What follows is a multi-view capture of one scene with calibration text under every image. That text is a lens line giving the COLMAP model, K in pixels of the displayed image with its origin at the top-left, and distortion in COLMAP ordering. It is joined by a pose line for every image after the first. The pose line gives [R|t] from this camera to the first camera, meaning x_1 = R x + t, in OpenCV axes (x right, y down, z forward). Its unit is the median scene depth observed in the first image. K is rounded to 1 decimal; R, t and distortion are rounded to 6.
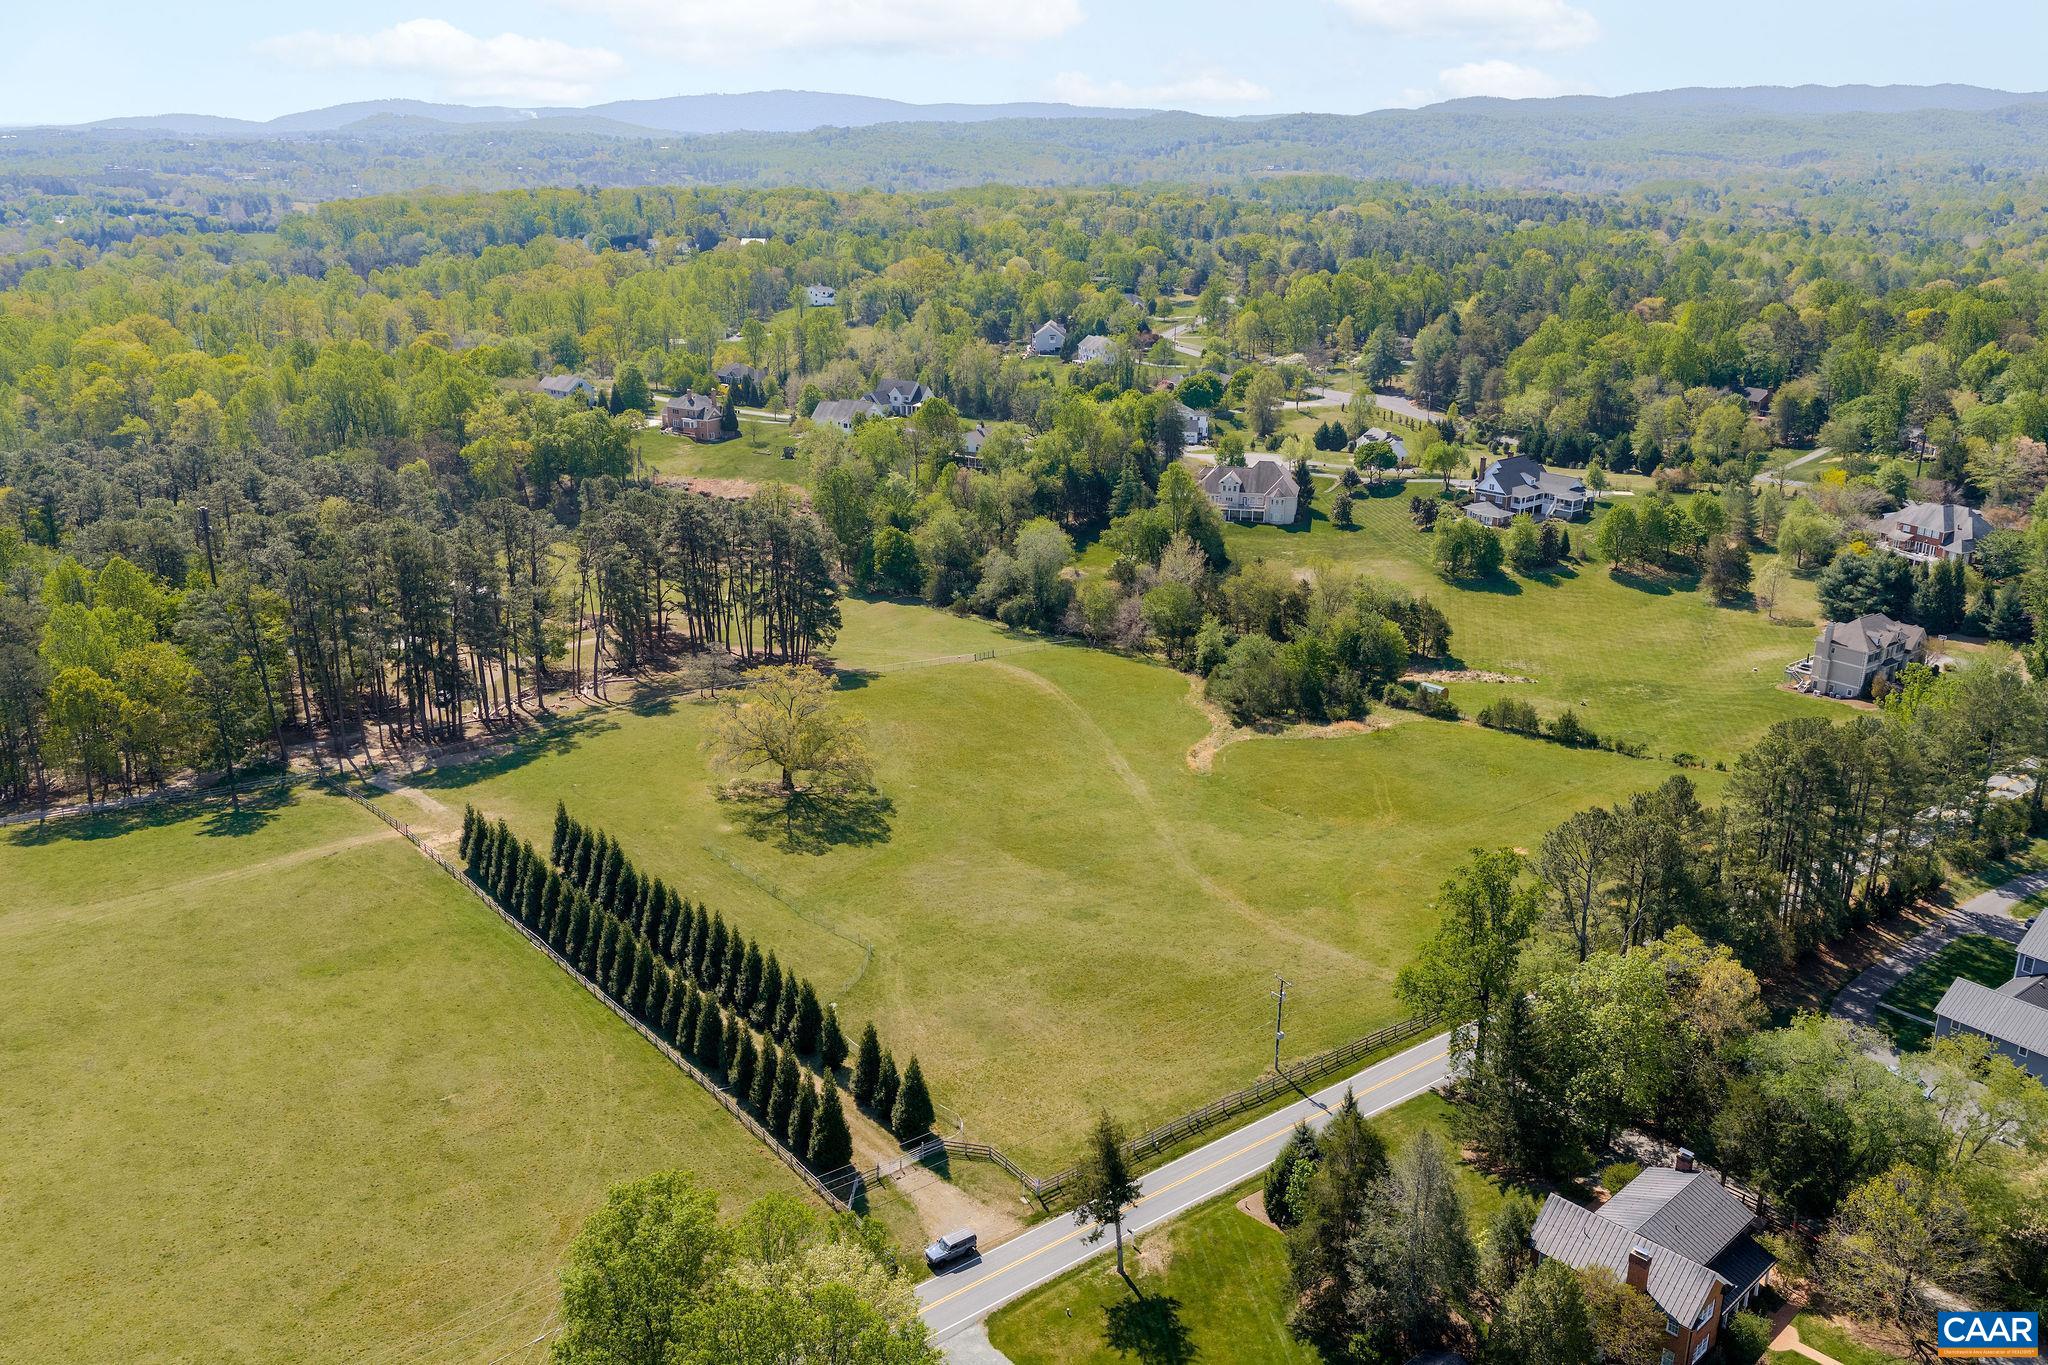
lens RADIAL K [[1695.8, 0, 1024.0], [0, 1695.8, 682.5], [0, 0, 1]] dist [0.017045, -0.024403]
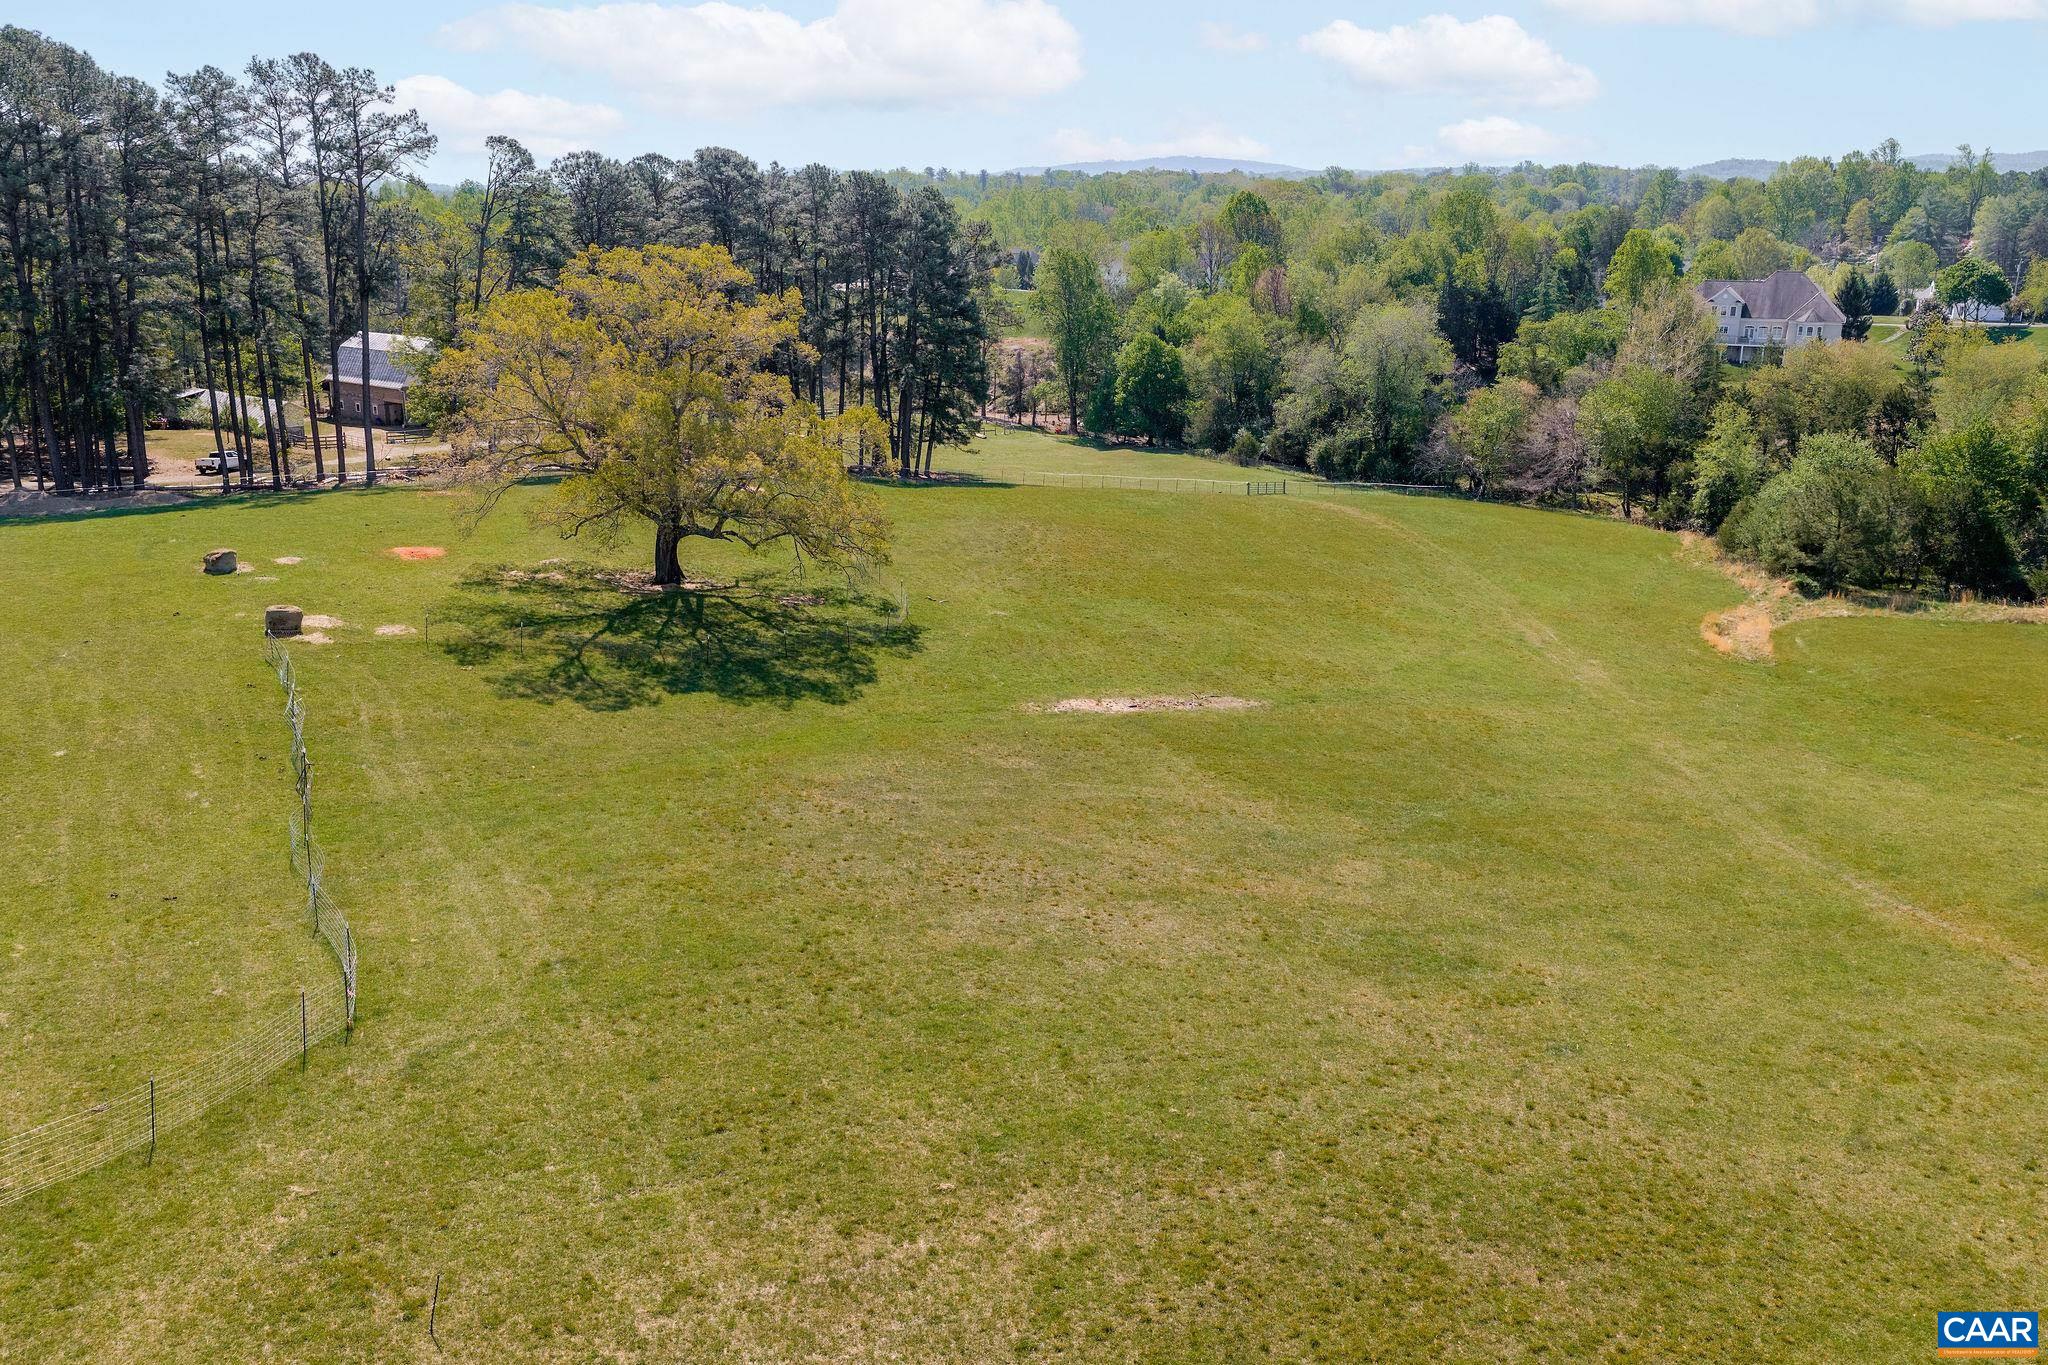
lens RADIAL K [[1695.8, 0, 1024.0], [0, 1695.8, 682.5], [0, 0, 1]] dist [0.017045, -0.024403]
pose [[0.975530, 0.061115, -0.211204, 0.026252], [-0.069592, 0.997032, -0.032935, 0.095344], [0.208564, 0.046827, 0.976887, 0.651935]]
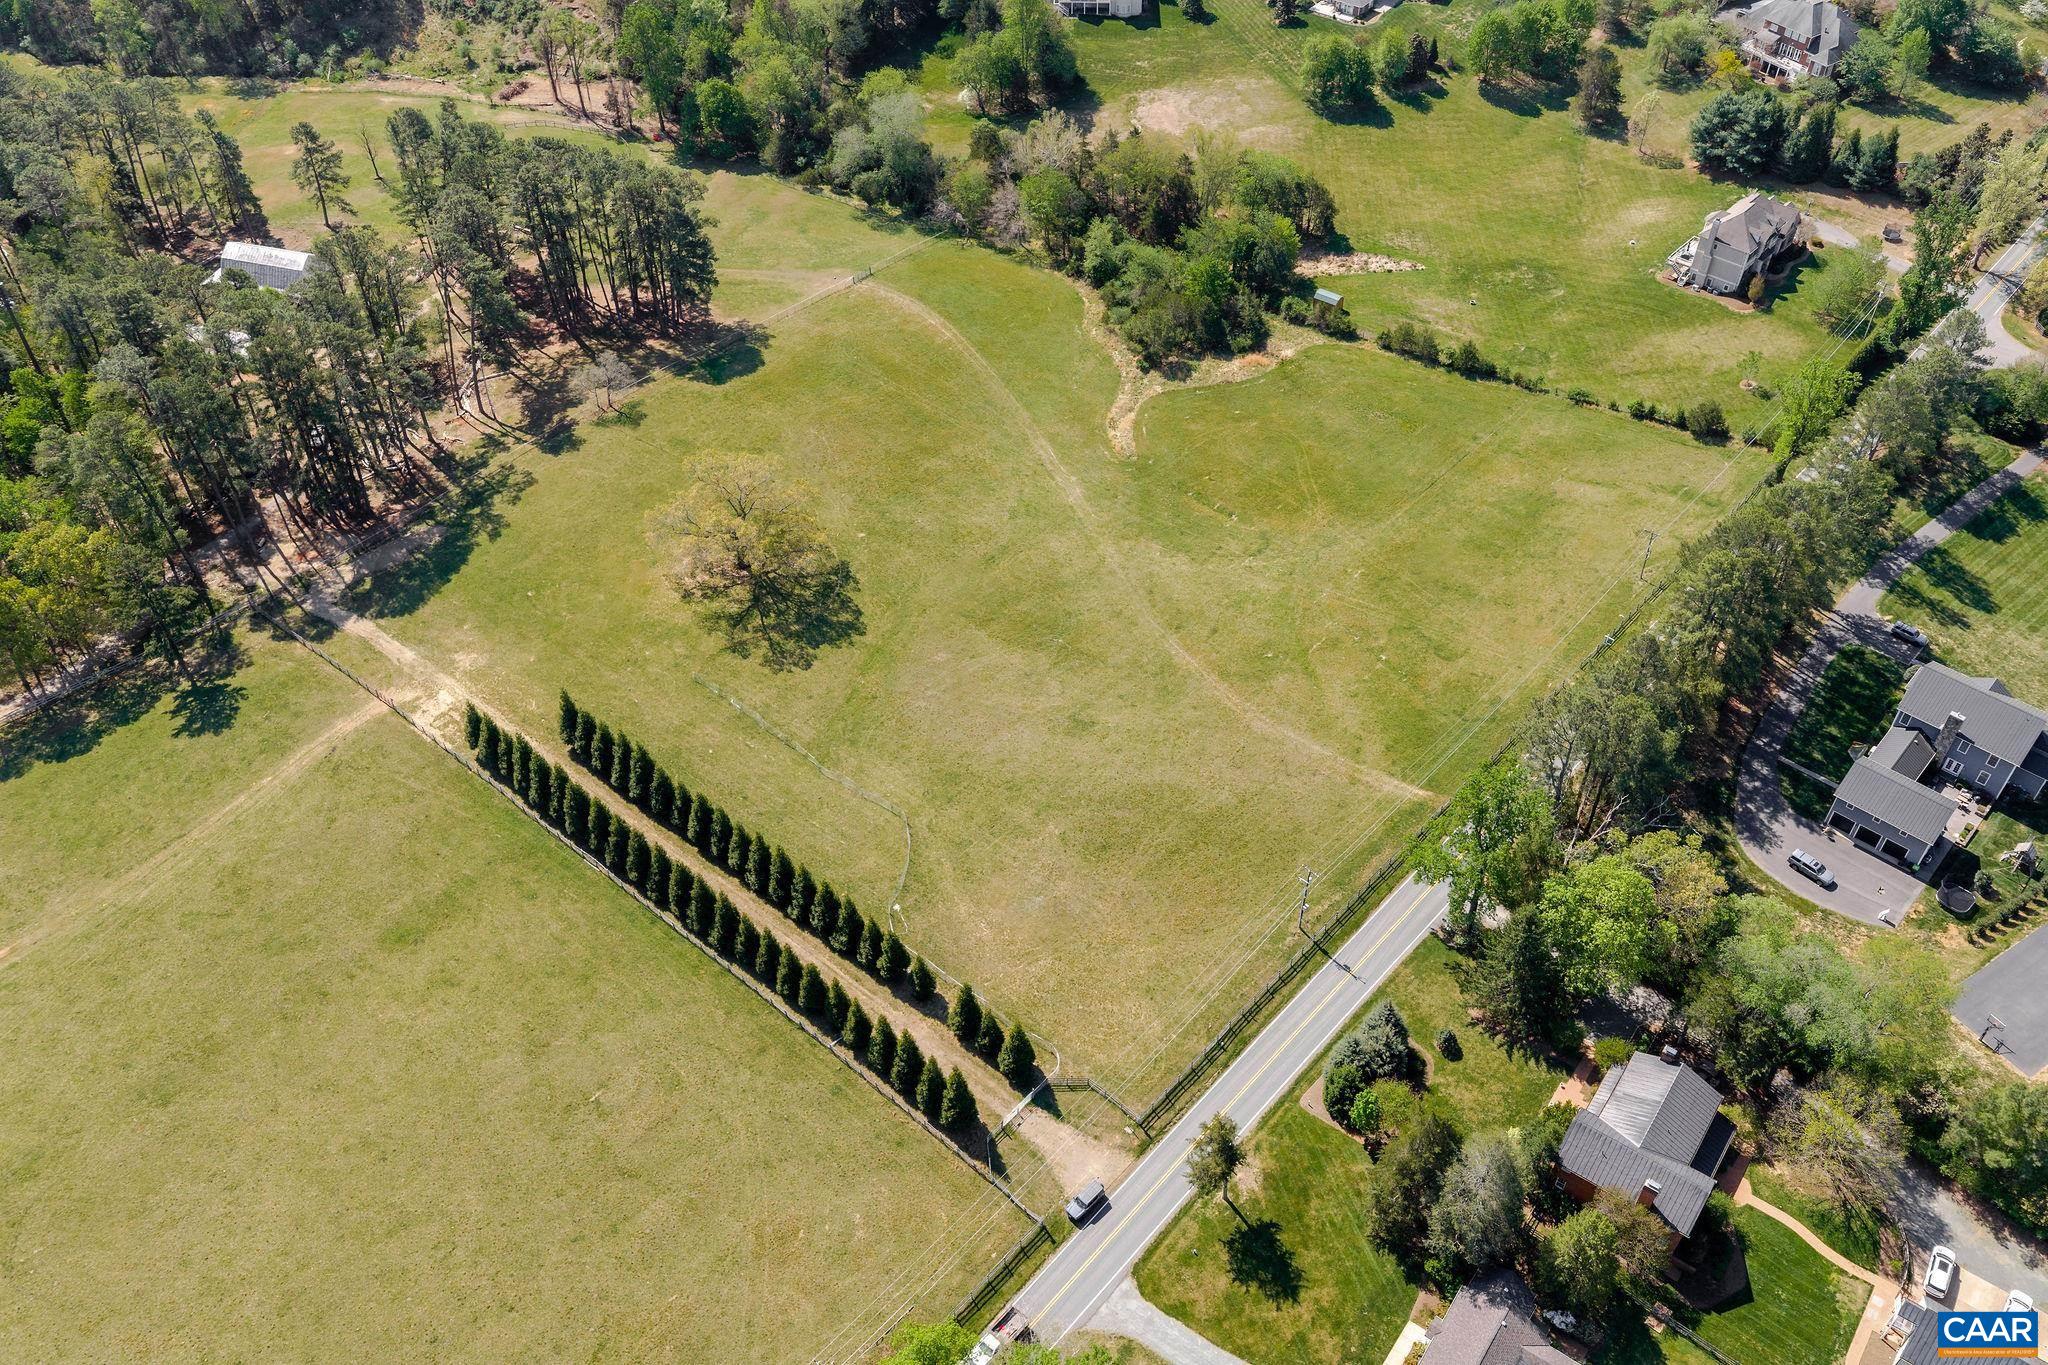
lens RADIAL K [[1695.8, 0, 1024.0], [0, 1695.8, 682.5], [0, 0, 1]] dist [0.017045, -0.024403]
pose [[0.984443, -0.129480, 0.118775, -0.107623], [0.064927, 0.896210, 0.438852, -0.313031], [-0.163270, -0.424313, 0.890675, 0.054306]]
